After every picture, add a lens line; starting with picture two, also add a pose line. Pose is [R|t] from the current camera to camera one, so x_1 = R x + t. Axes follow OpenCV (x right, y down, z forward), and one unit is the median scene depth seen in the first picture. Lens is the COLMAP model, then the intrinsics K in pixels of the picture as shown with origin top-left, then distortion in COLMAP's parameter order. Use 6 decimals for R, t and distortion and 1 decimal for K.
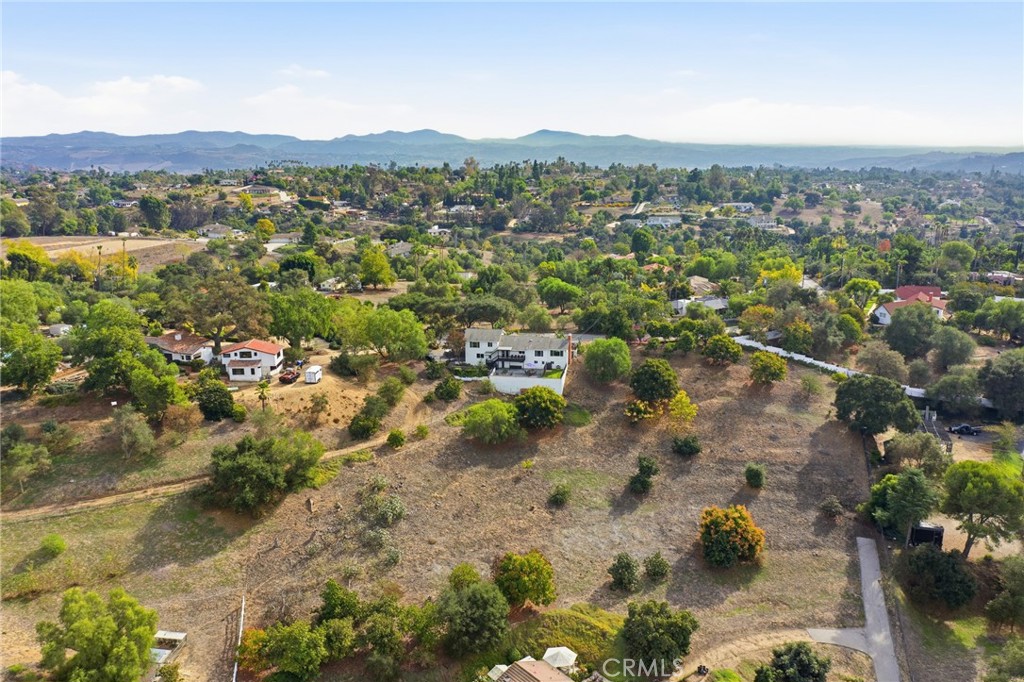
lens RADIAL K [[690.3, 0, 512.0], [0, 690.3, 341.0], [0, 0, 1]] dist [-0.001263, -0.002857]
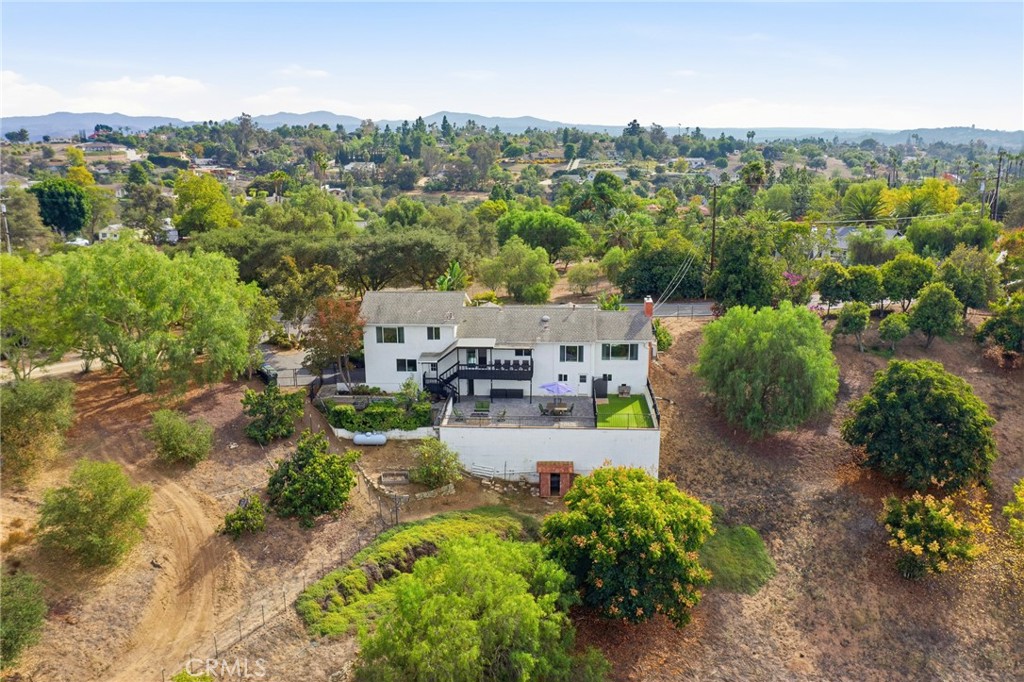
lens RADIAL K [[690.3, 0, 512.0], [0, 690.3, 341.0], [0, 0, 1]] dist [-0.001263, -0.002857]
pose [[0.990274, -0.031253, 0.135576, -0.040517], [0.028381, 0.999331, 0.023060, 0.002048], [-0.136206, -0.018988, 0.990499, 0.643193]]
